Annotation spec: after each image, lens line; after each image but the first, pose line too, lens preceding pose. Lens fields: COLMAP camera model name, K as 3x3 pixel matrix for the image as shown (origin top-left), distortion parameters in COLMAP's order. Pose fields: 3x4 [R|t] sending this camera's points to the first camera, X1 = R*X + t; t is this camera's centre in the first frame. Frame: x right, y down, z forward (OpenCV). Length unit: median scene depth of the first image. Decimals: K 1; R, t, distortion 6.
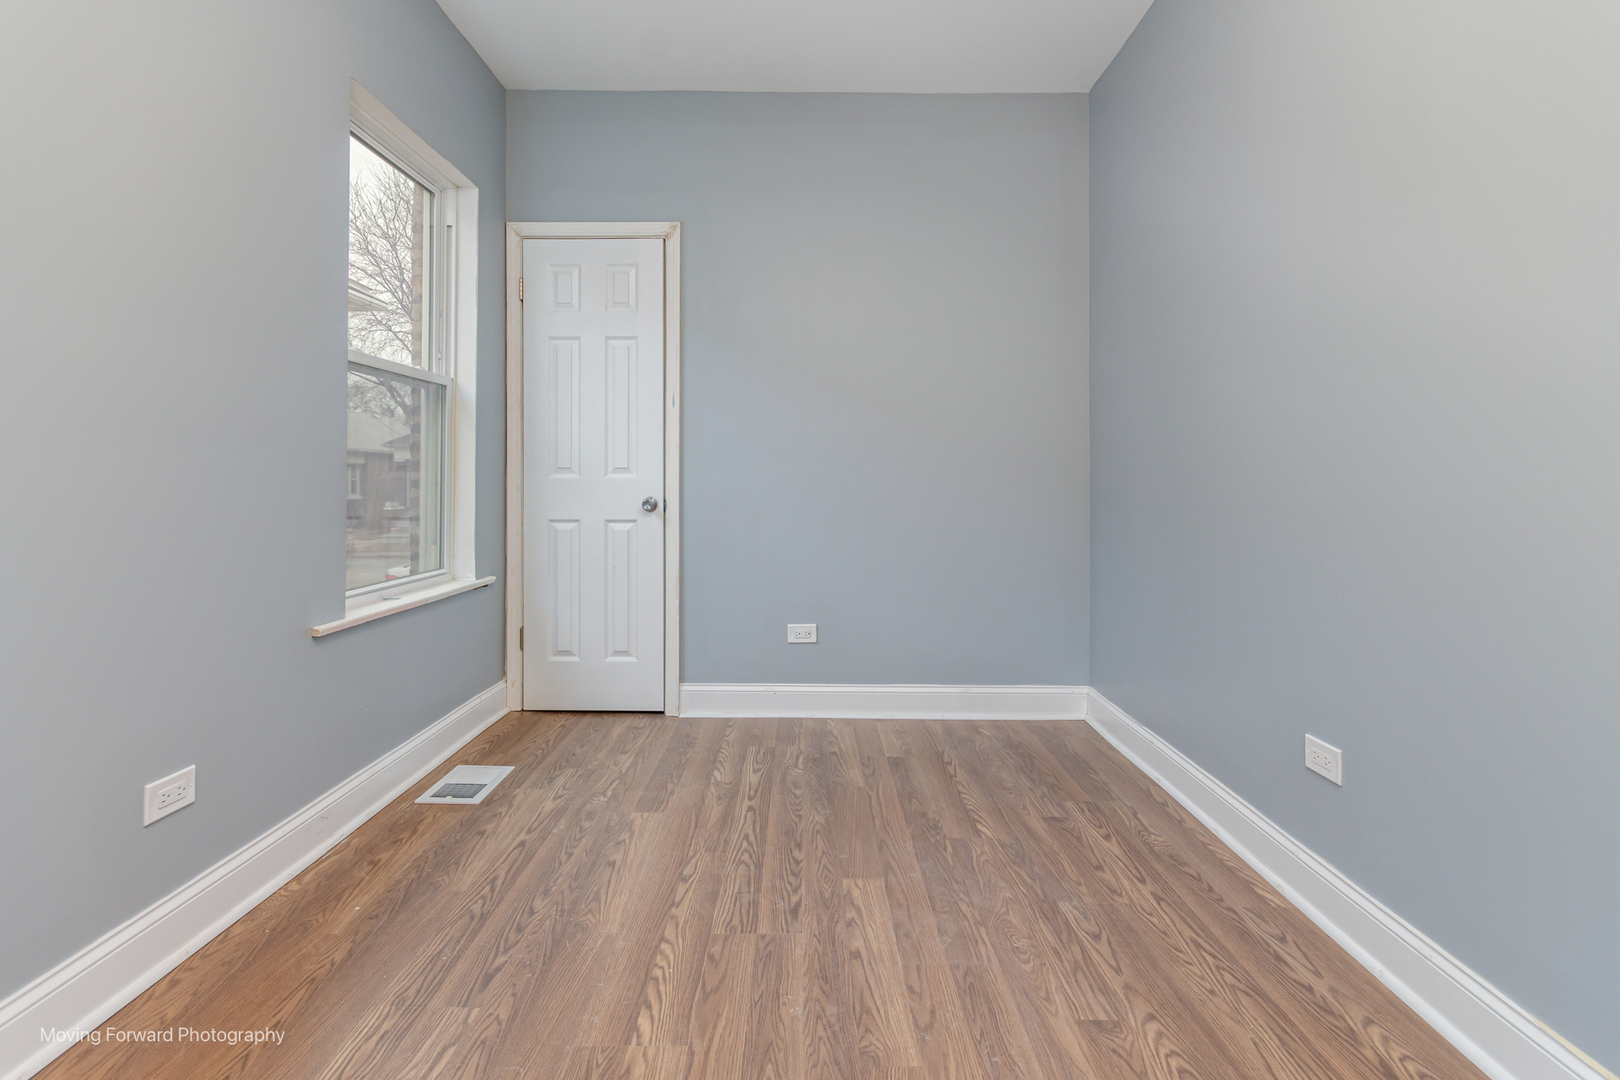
lens RADIAL K [[767.2, 0, 806.5], [0, 767.2, 487.8], [0, 0, 1]] dist [0.003784, 0.000872]
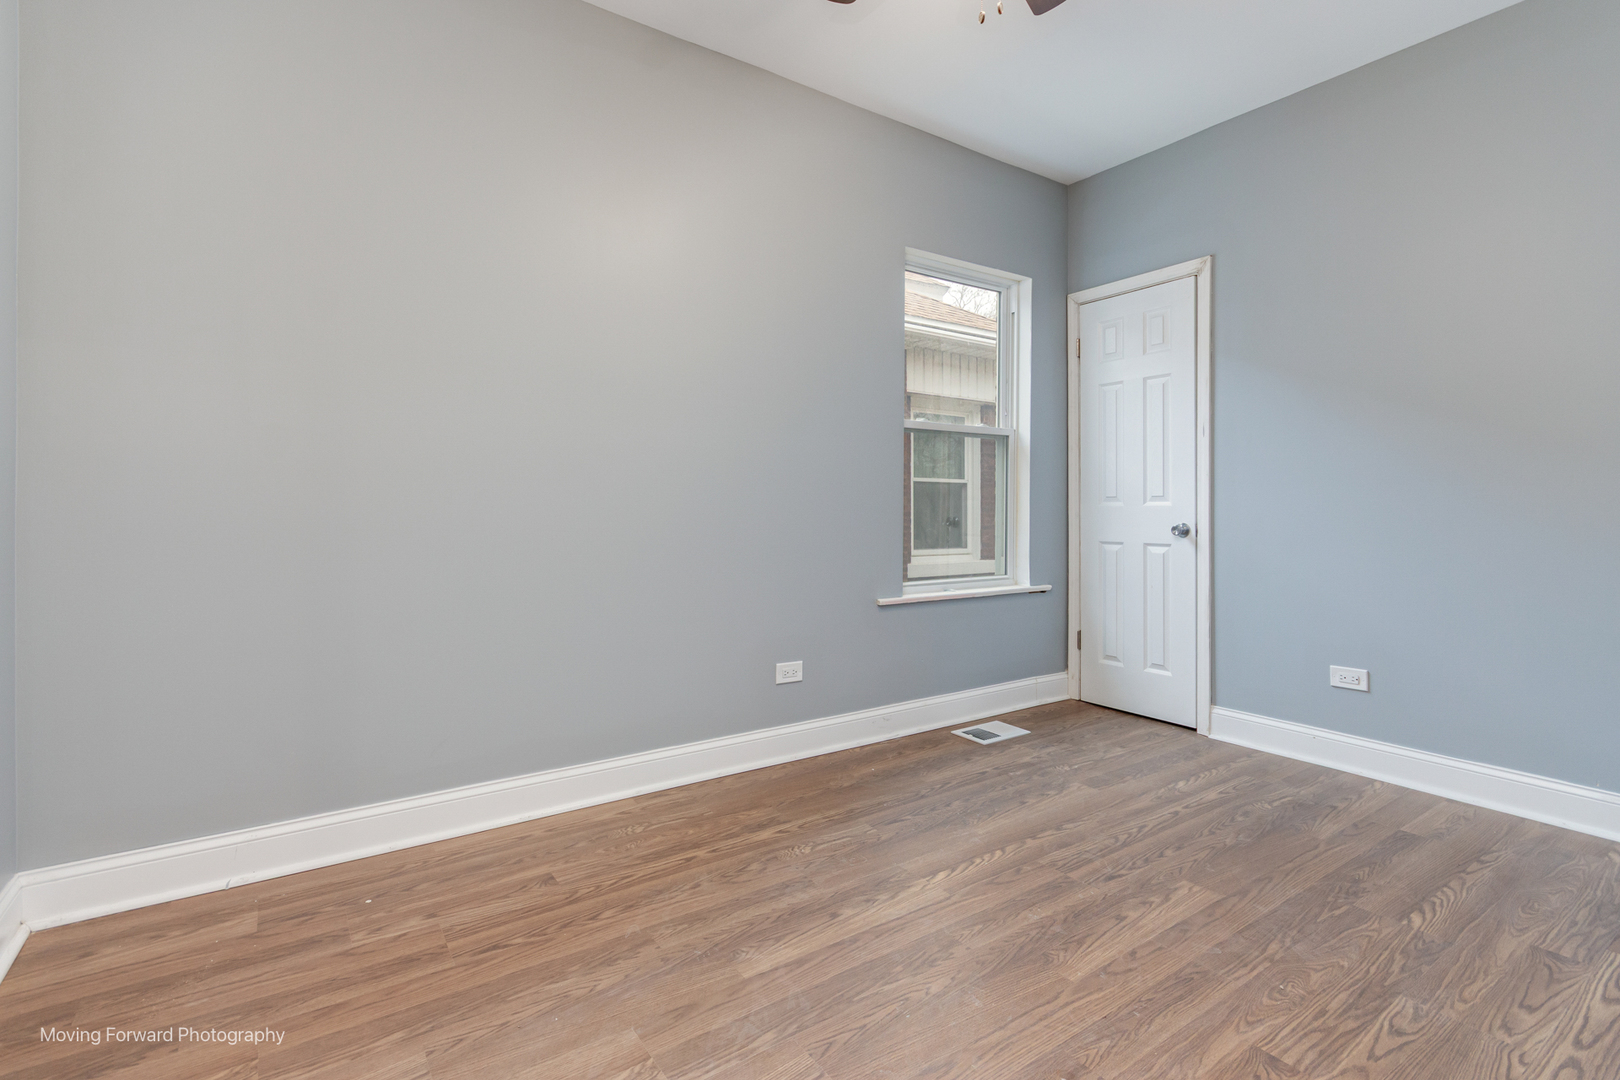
lens RADIAL K [[754.0, 0, 808.6], [0, 754.0, 520.5], [0, 0, 1]] dist [0.002136, -0.000436]
pose [[0.570809, 0.010390, -0.821017, 0.489954], [-0.002612, 0.999938, 0.010838, -0.002017], [0.821079, -0.004042, 0.570801, -0.023384]]
